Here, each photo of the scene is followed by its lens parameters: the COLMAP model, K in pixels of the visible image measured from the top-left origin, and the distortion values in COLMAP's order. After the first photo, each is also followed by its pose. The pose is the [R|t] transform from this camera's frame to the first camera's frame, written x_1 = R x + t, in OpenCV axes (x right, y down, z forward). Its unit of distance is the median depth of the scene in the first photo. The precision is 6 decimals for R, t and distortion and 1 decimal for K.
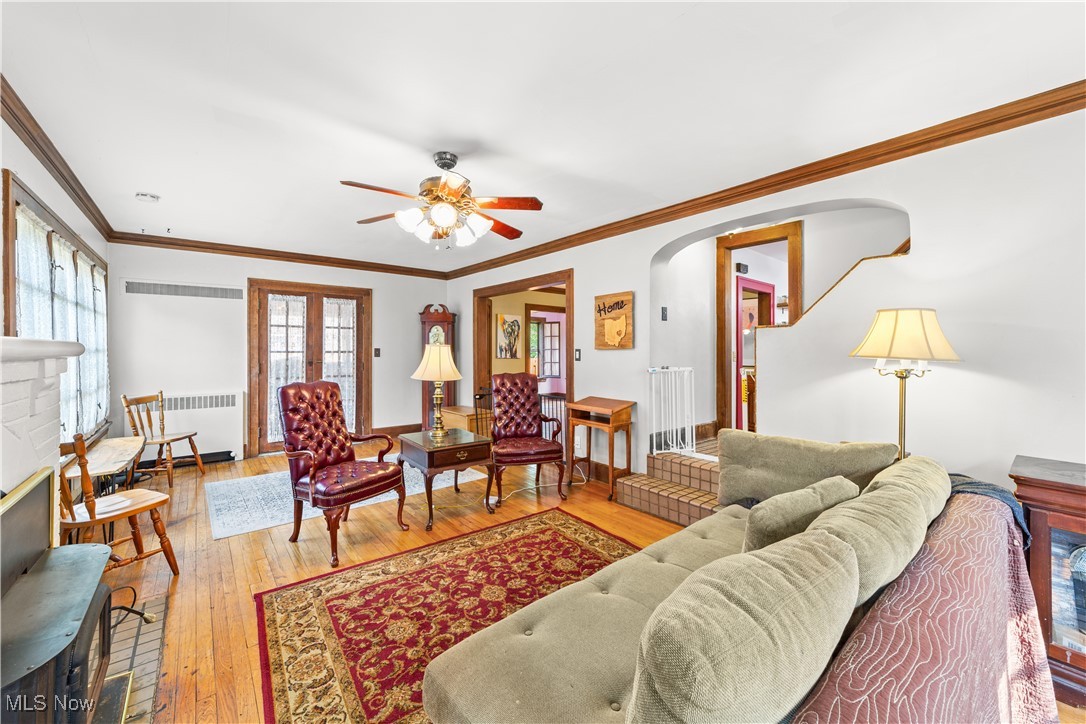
lens RADIAL K [[425.0, 0, 542.3], [0, 425.0, 351.8], [0, 0, 1]] dist [0.000234, 0.000113]
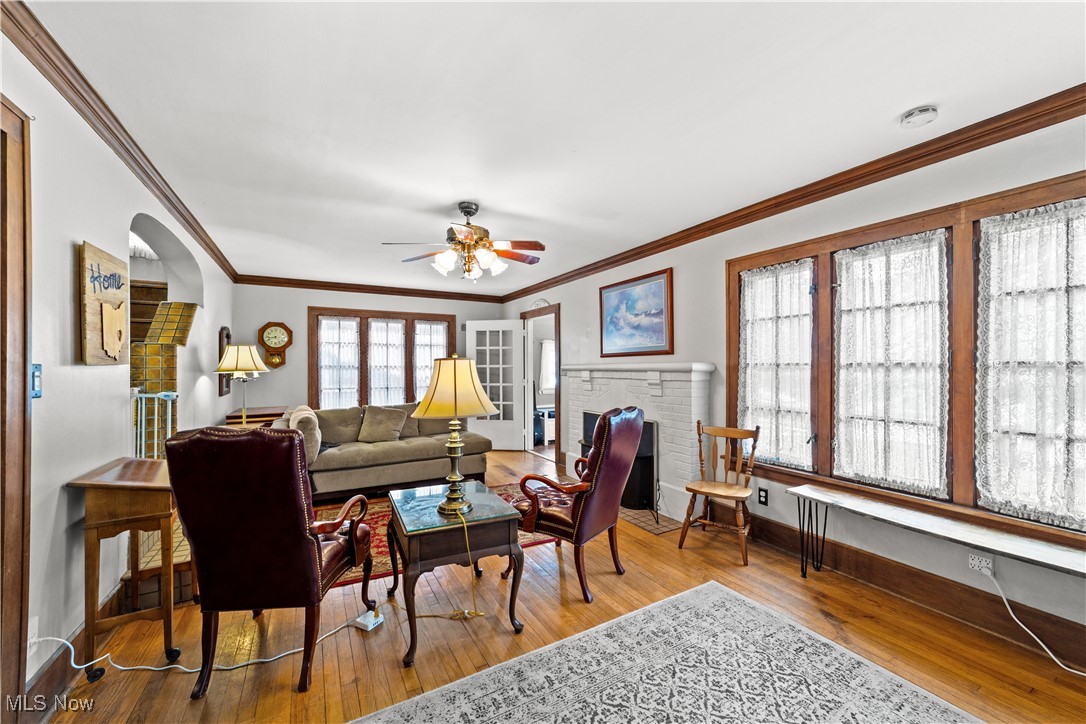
lens RADIAL K [[419.7, 0, 547.2], [0, 419.7, 362.1], [0, 0, 1]] dist [0.000389, 0.000166]
pose [[-0.987565, 0.002294, 0.157197, -0.395323], [0.001492, 0.999985, -0.005218, -0.006902], [-0.157206, -0.004919, -0.987554, 1.333223]]
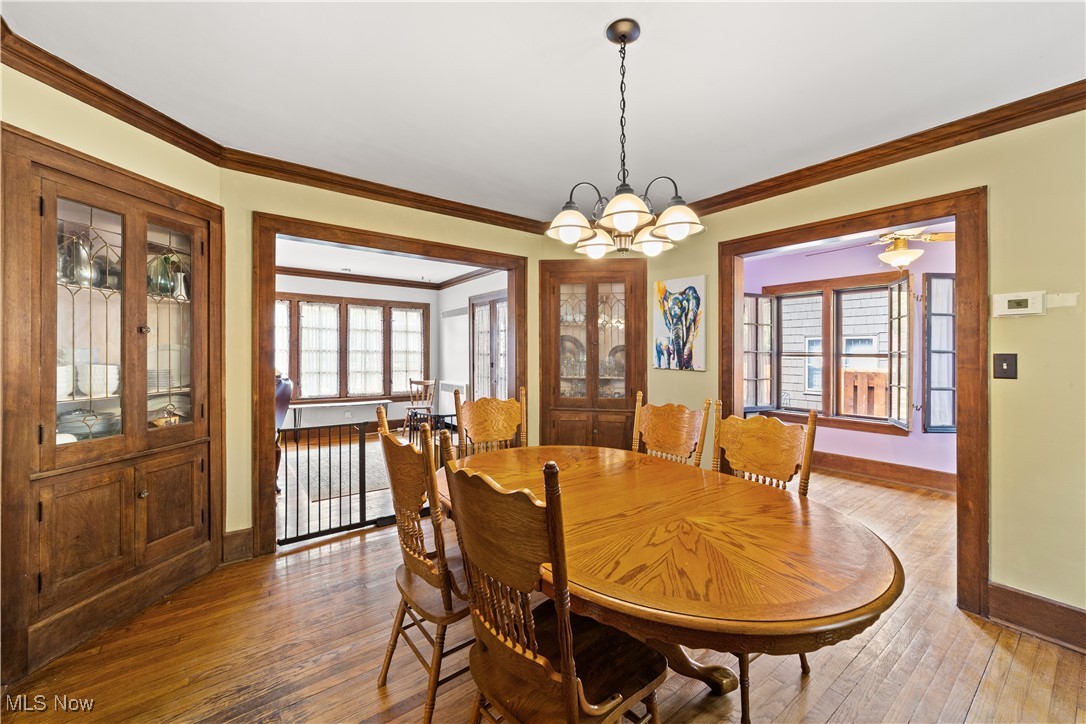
lens RADIAL K [[425.0, 0, 542.3], [0, 425.0, 351.8], [0, 0, 1]] dist [0.000234, 0.000113]
pose [[-0.040235, -0.007339, -0.999163, 0.718118], [-0.010682, 0.999919, -0.006914, 0.000051], [0.999133, 0.010395, -0.040310, 1.541368]]
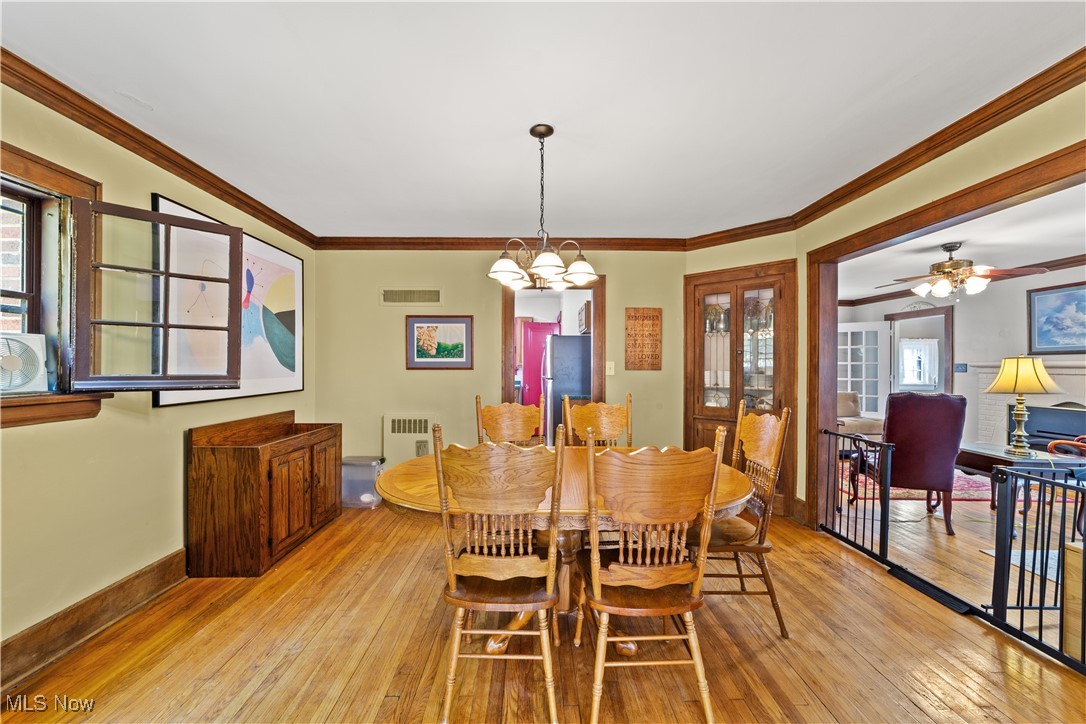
lens RADIAL K [[415.4, 0, 540.9], [0, 415.4, 364.5], [0, 0, 1]] dist [0.000953, 0.000239]
pose [[-0.799487, -0.004116, 0.600669, 0.047448], [-0.001972, 0.999989, 0.004228, -0.000829], [-0.600680, 0.002196, -0.799486, 2.005267]]
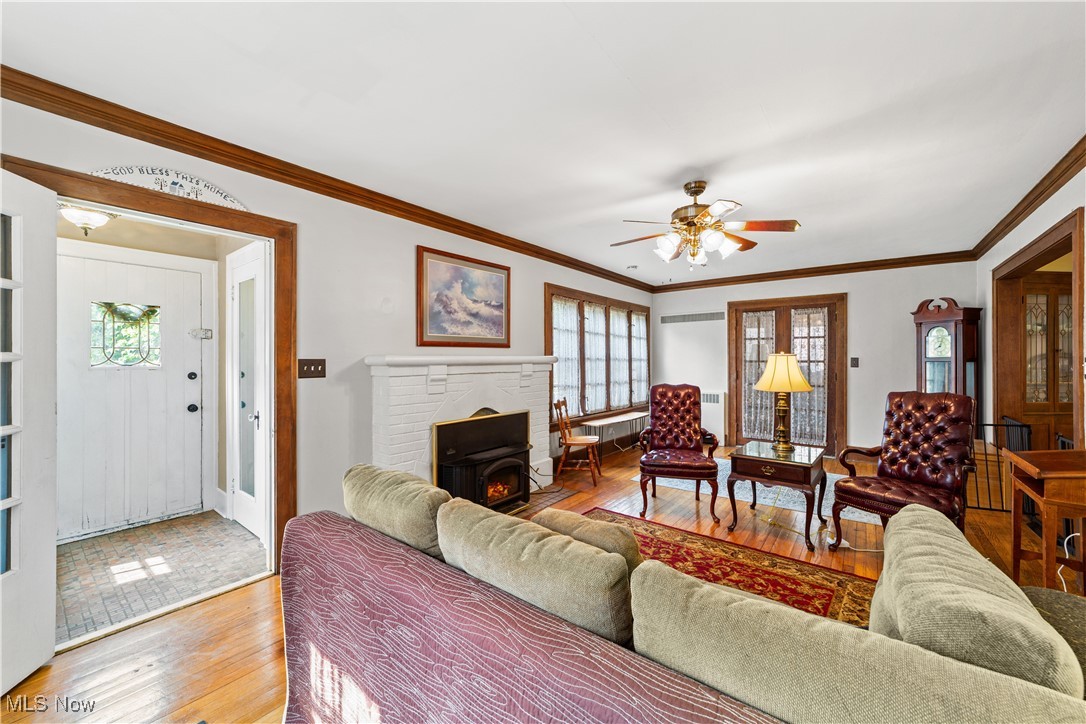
lens RADIAL K [[419.7, 0, 547.2], [0, 419.7, 362.1], [0, 0, 1]] dist [0.000389, 0.000166]
pose [[0.233730, 0.004681, -0.972290, 0.467151], [-0.004565, 0.999983, 0.003717, 0.000685], [0.972291, 0.003570, 0.233748, 0.232316]]
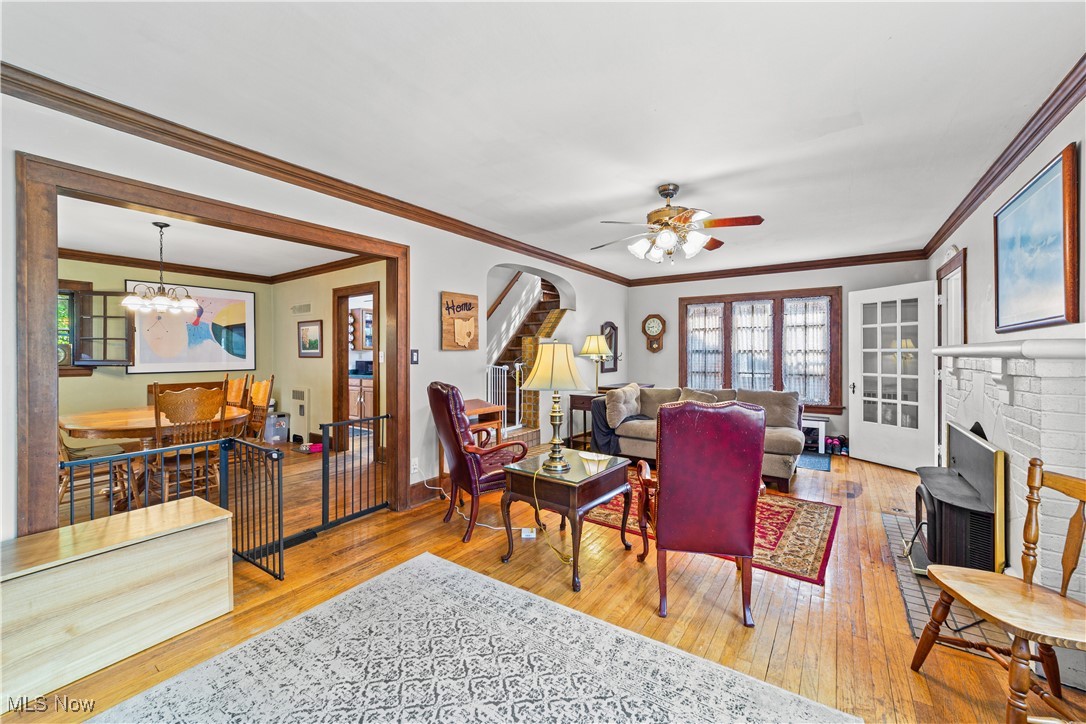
lens RADIAL K [[435.3, 0, 540.2], [0, 435.3, 352.6], [0, 0, 1]] dist [-0.002119, -0.000030]
pose [[-0.279169, -0.001369, 0.960241, -0.808333], [0.005361, 0.999981, 0.002984, -0.002266], [-0.960227, 0.005981, -0.279156, 1.051915]]
